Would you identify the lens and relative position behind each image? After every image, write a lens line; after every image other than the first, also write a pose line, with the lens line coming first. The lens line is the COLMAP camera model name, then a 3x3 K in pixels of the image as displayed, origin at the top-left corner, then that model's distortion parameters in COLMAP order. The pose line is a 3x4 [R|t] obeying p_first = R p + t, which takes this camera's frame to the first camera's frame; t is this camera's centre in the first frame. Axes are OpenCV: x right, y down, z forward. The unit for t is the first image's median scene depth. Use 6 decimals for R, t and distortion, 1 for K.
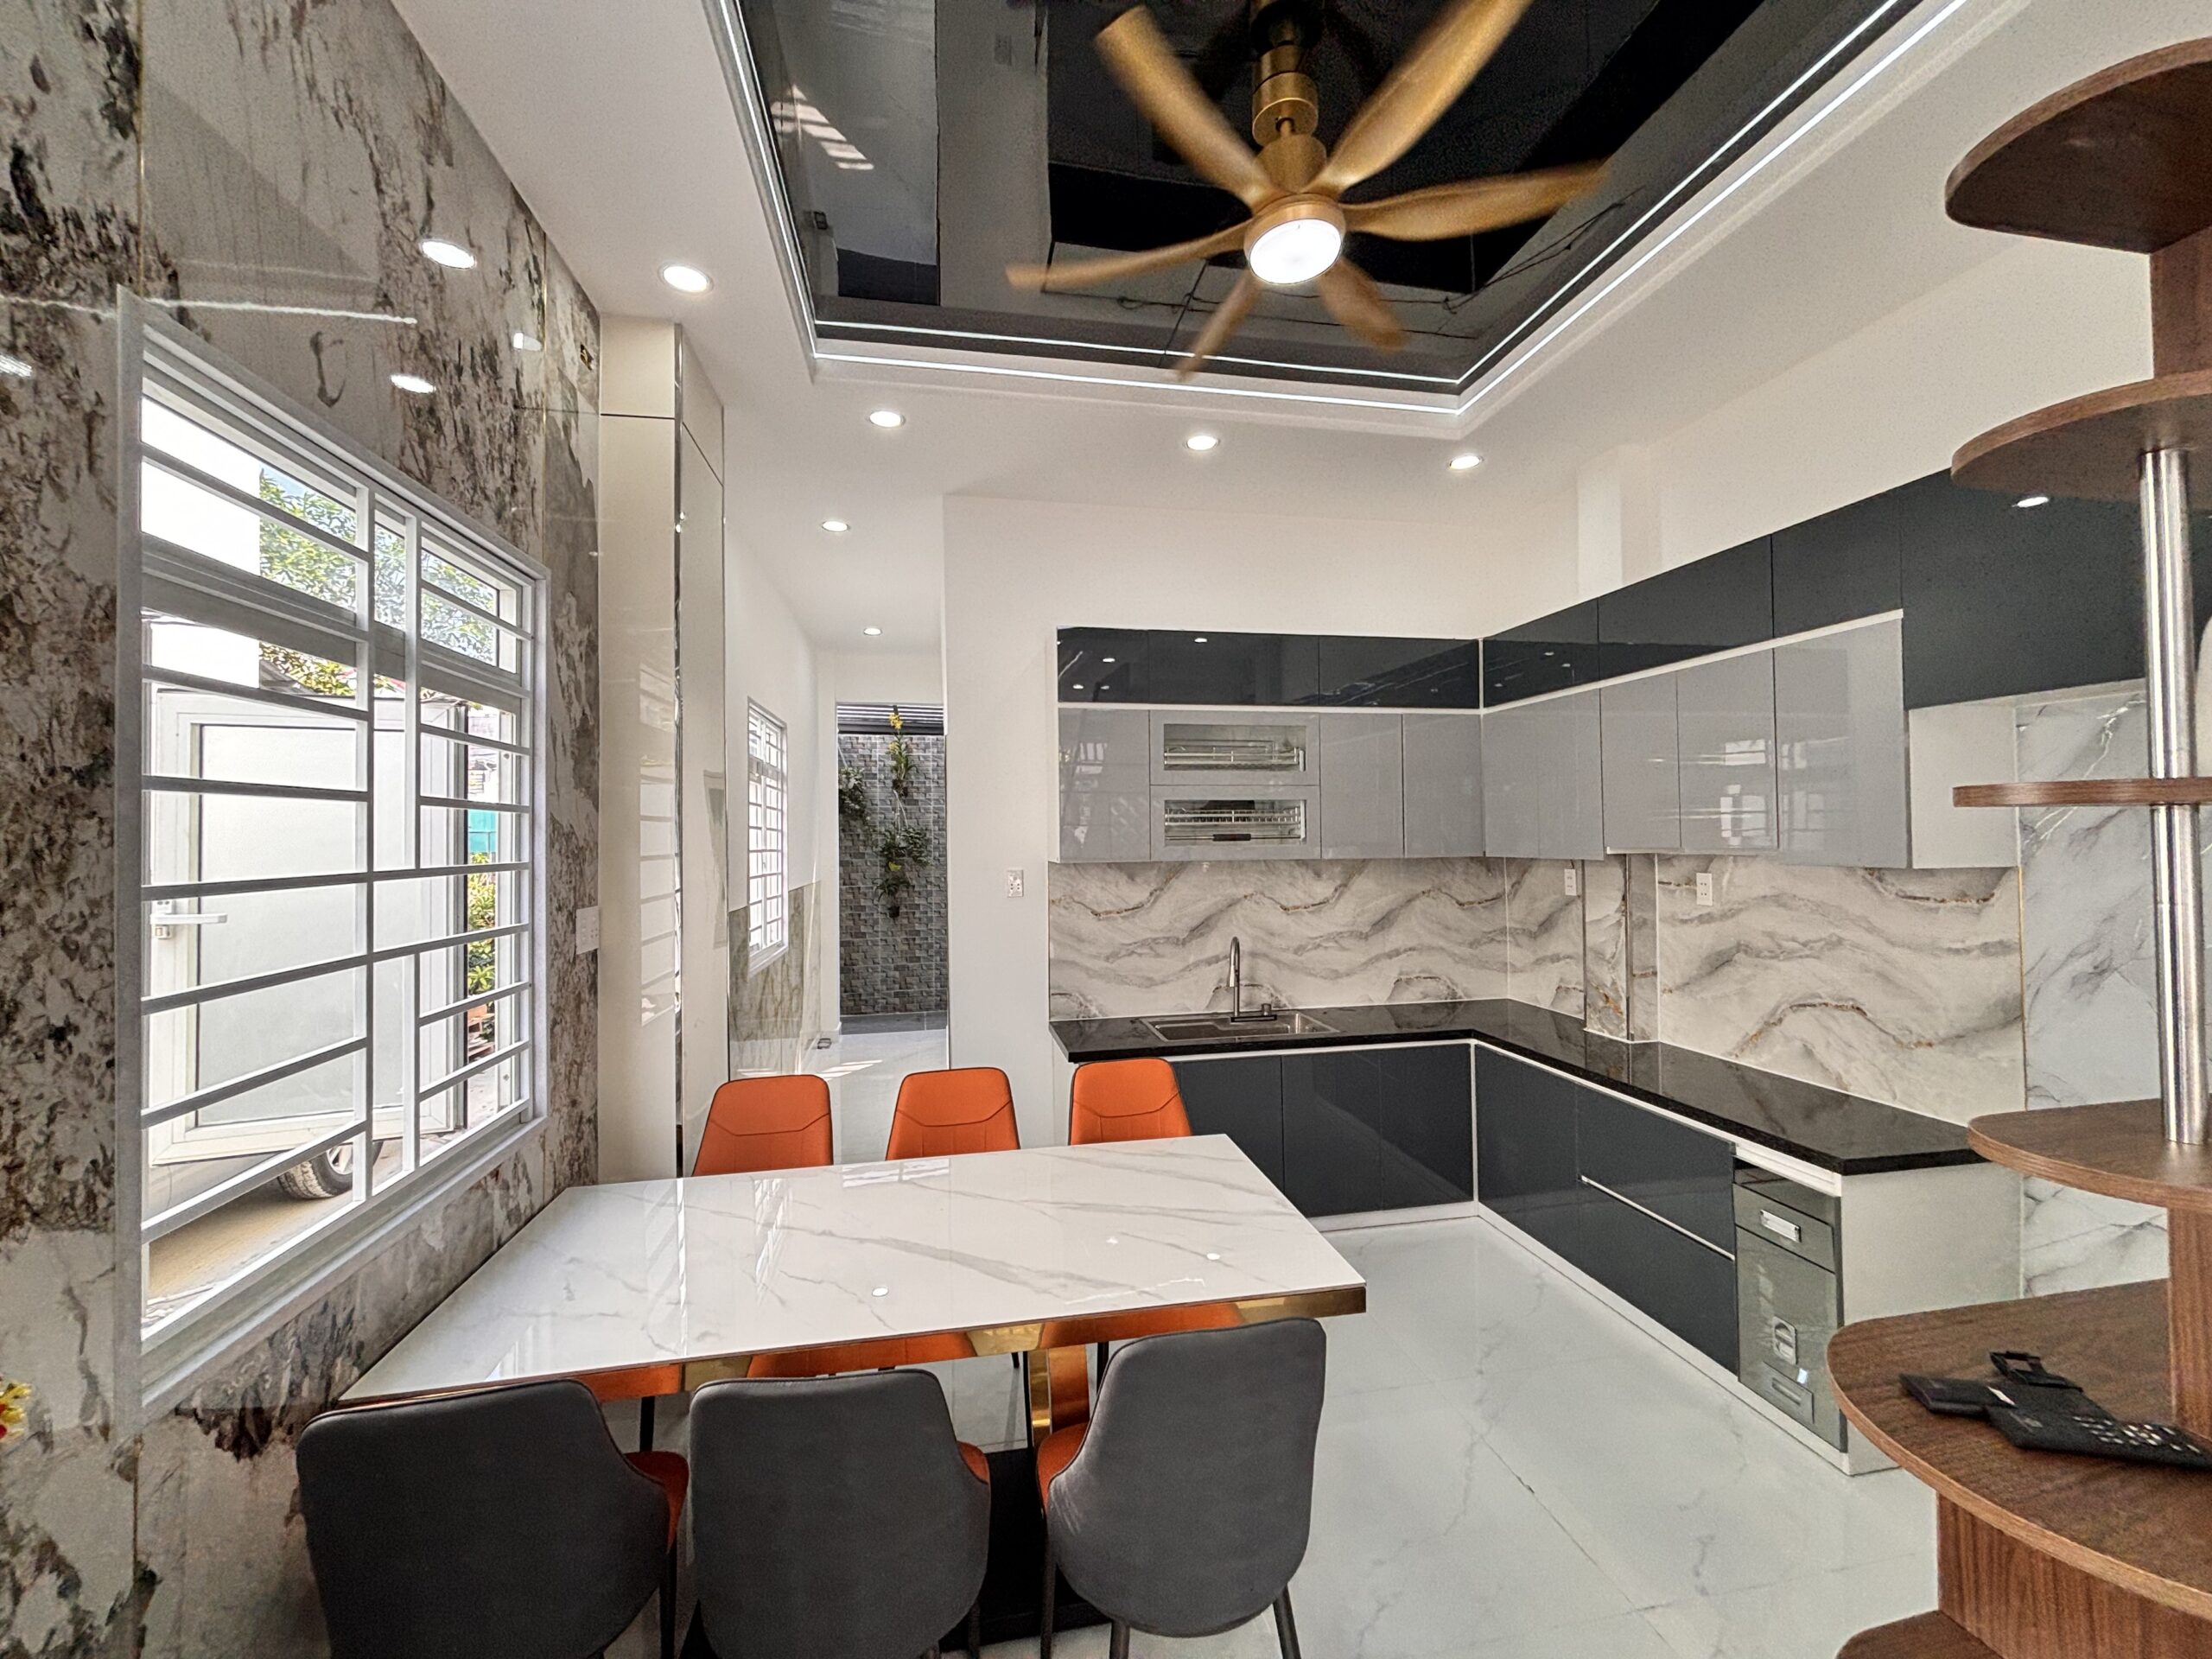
lens RADIAL K [[888.2, 0, 1106.0], [0, 888.2, 829.5], [0, 0, 1]] dist [-0.000094, -0.000034]
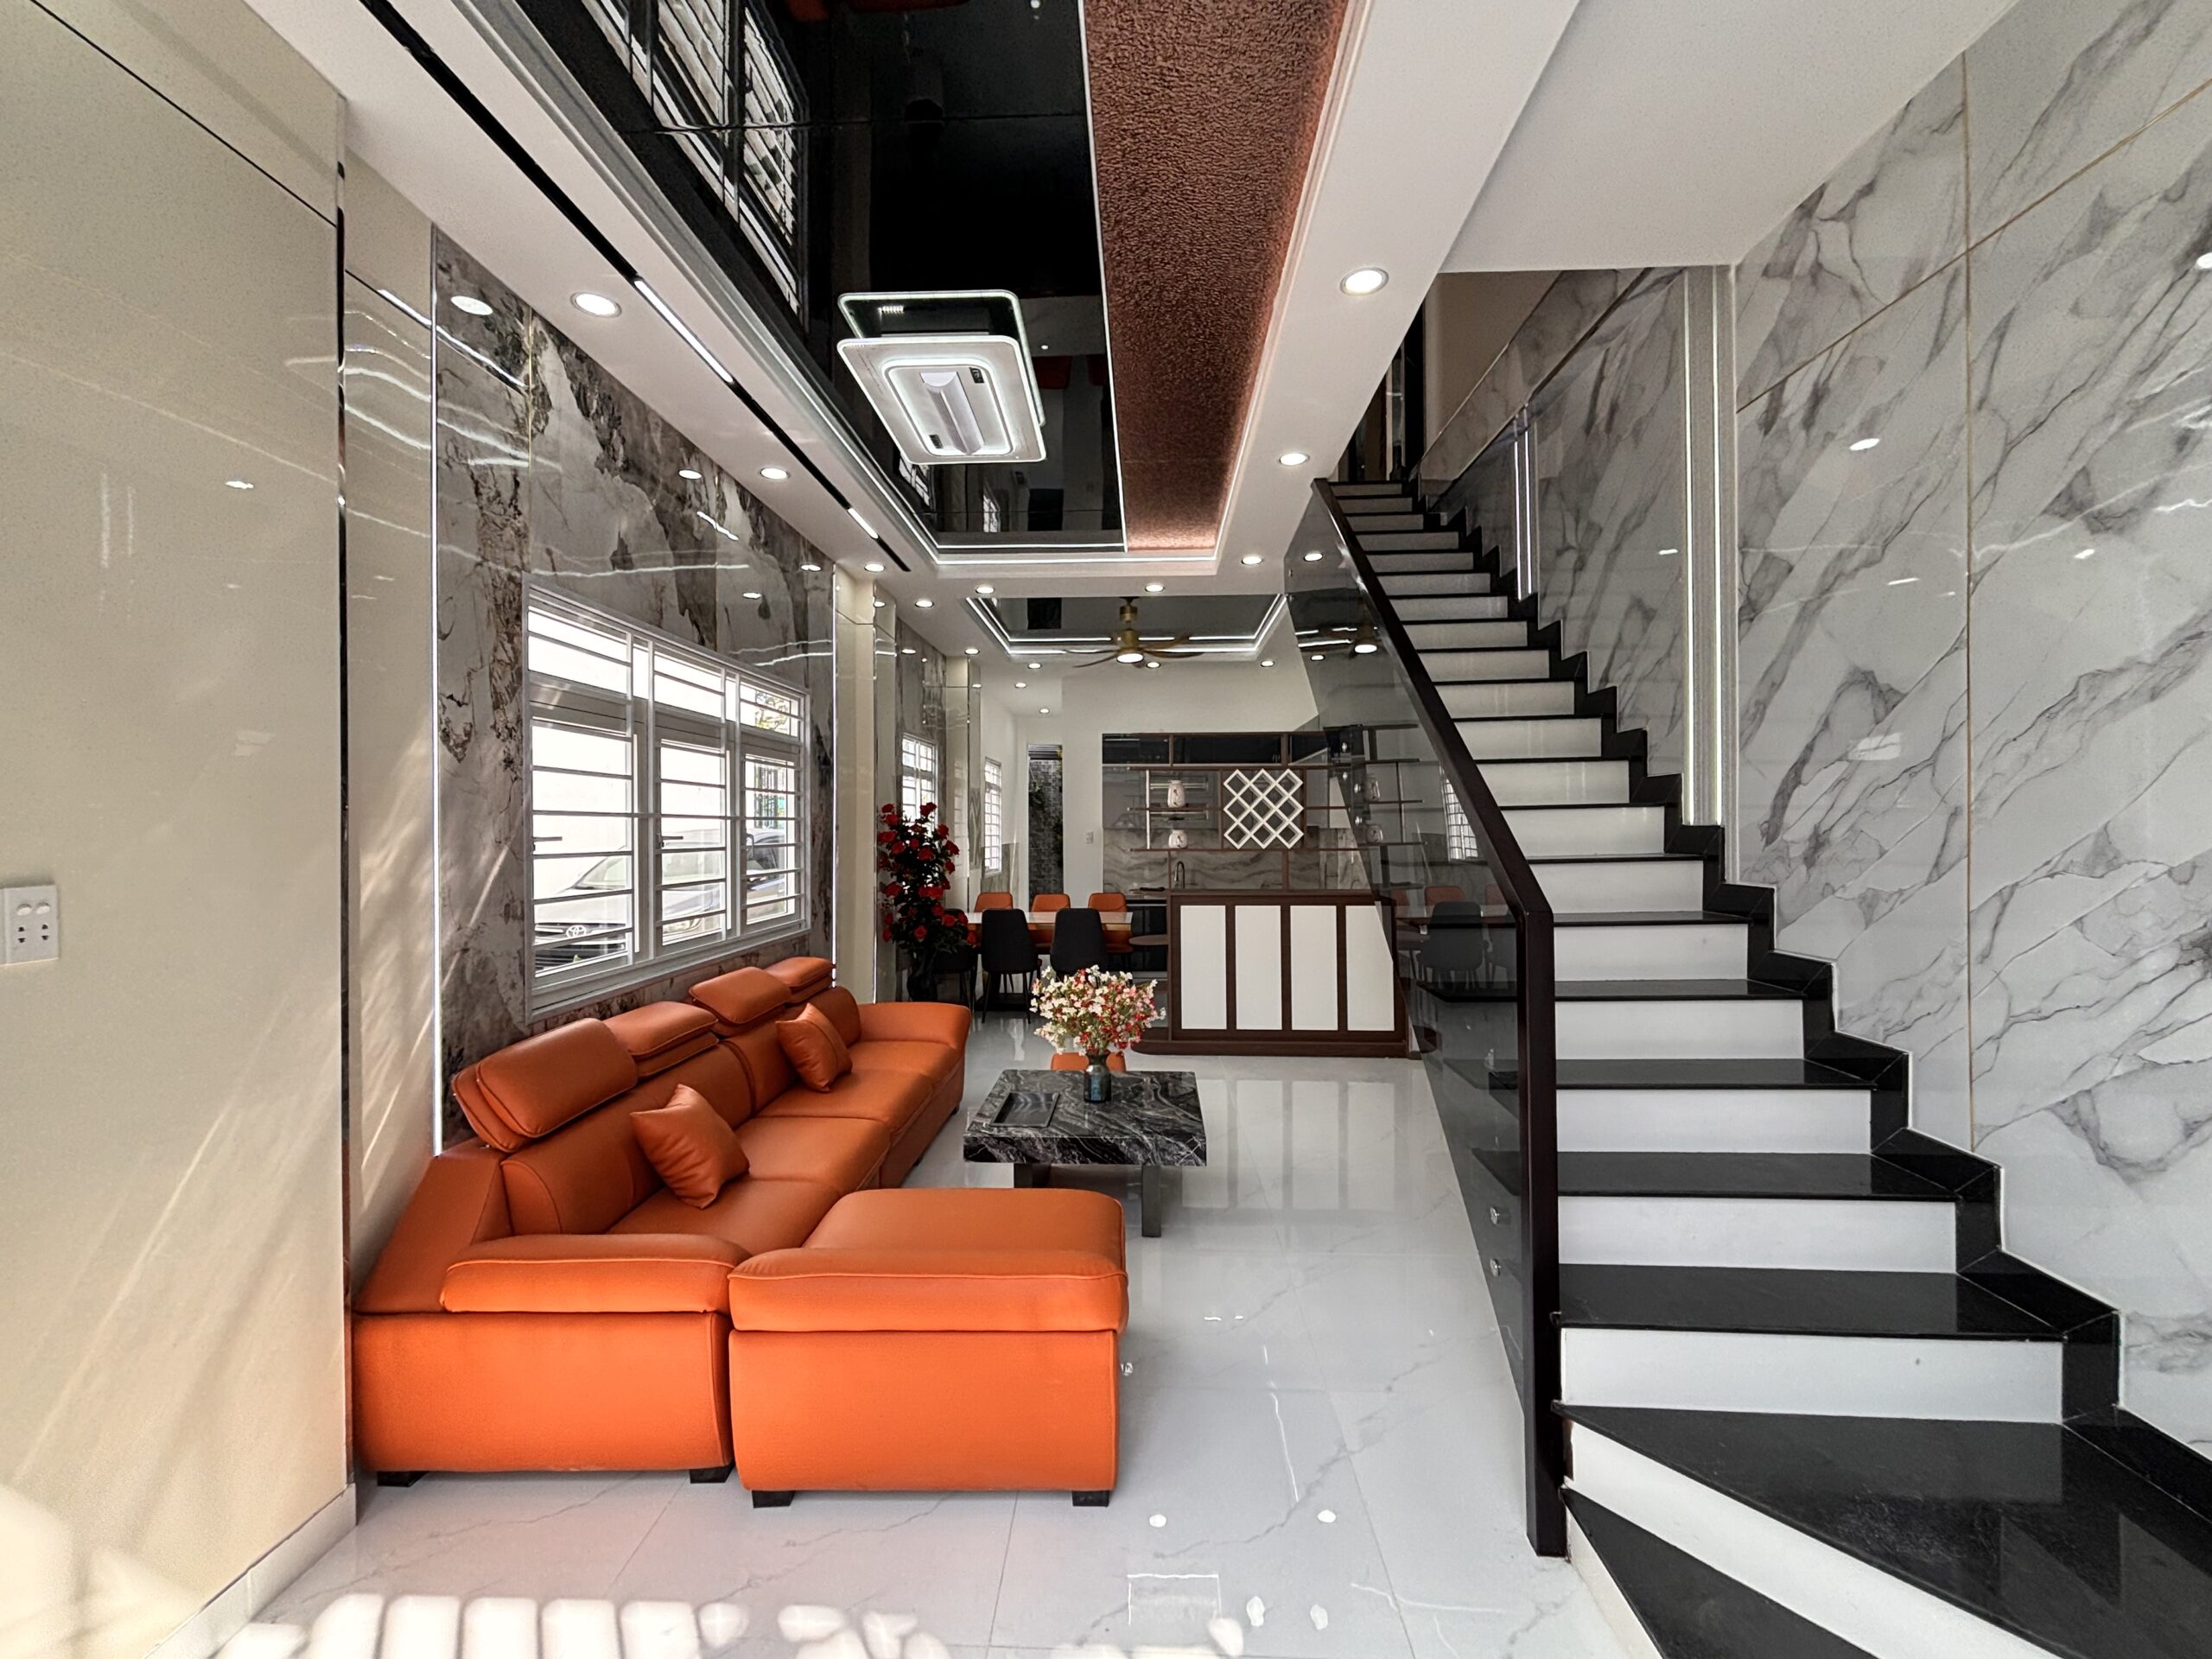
lens RADIAL K [[888.2, 0, 1106.0], [0, 888.2, 829.5], [0, 0, 1]] dist [-0.000094, -0.000034]
pose [[0.973135, 0.010480, -0.229996, 0.412576], [-0.007054, 0.999852, 0.015713, -0.000048], [0.230127, -0.013669, 0.973065, -1.113620]]
